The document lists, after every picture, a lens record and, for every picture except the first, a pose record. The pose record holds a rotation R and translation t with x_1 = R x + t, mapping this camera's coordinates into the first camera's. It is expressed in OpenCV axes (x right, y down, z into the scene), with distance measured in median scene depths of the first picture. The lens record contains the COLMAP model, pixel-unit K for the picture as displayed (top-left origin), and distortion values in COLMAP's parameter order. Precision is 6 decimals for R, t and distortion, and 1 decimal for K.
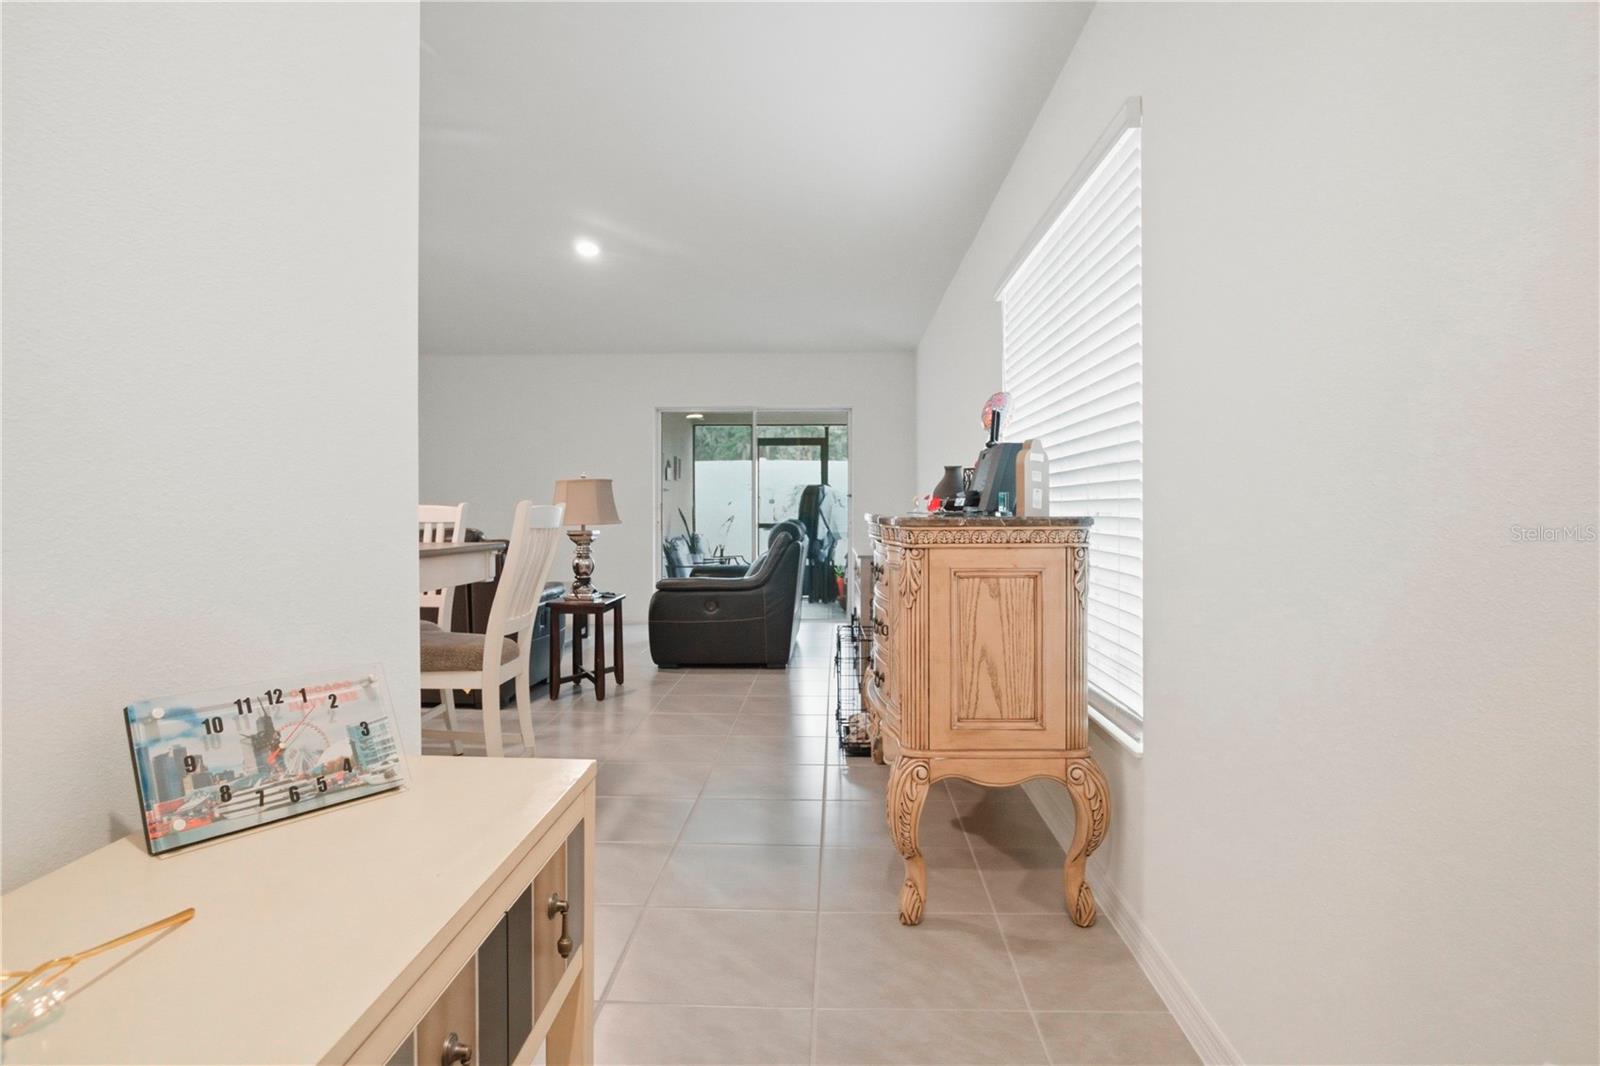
lens RADIAL K [[914.9, 0, 797.2], [0, 914.9, 525.6], [0, 0, 1]] dist [-0.007409, -0.000226]
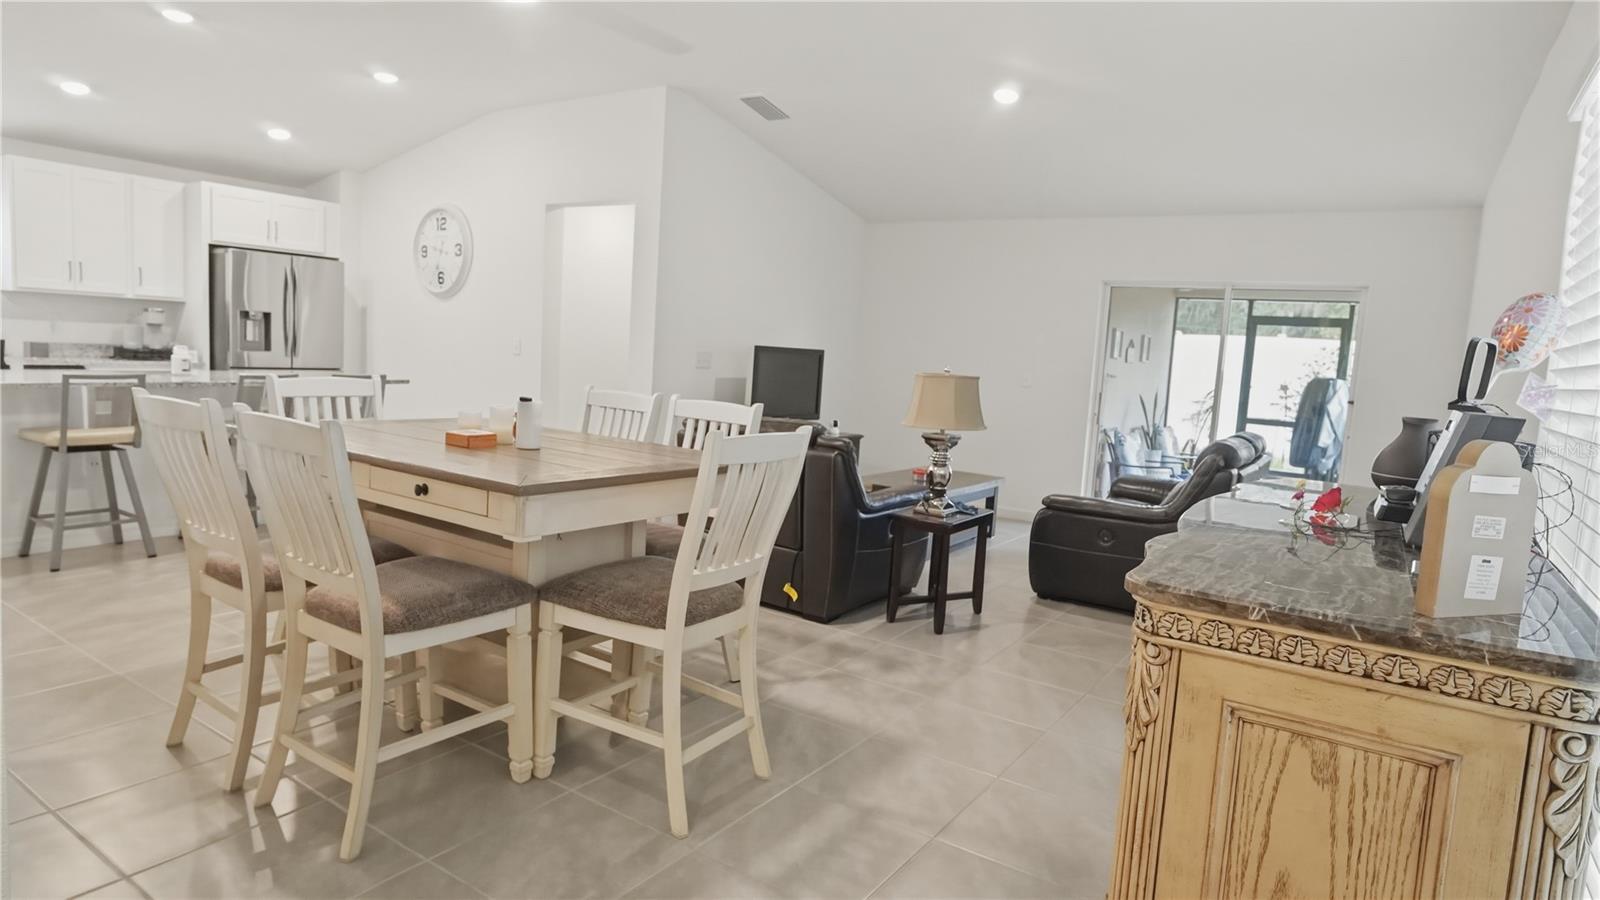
lens RADIAL K [[904.3, 0, 800.9], [0, 904.3, 454.9], [0, 0, 1]] dist [-0.007107, 0.007734]
pose [[0.853827, 0.110069, -0.508787, 0.087138], [-0.071452, 0.992920, 0.094896, -0.046464], [0.515630, -0.044671, 0.855646, 0.206001]]
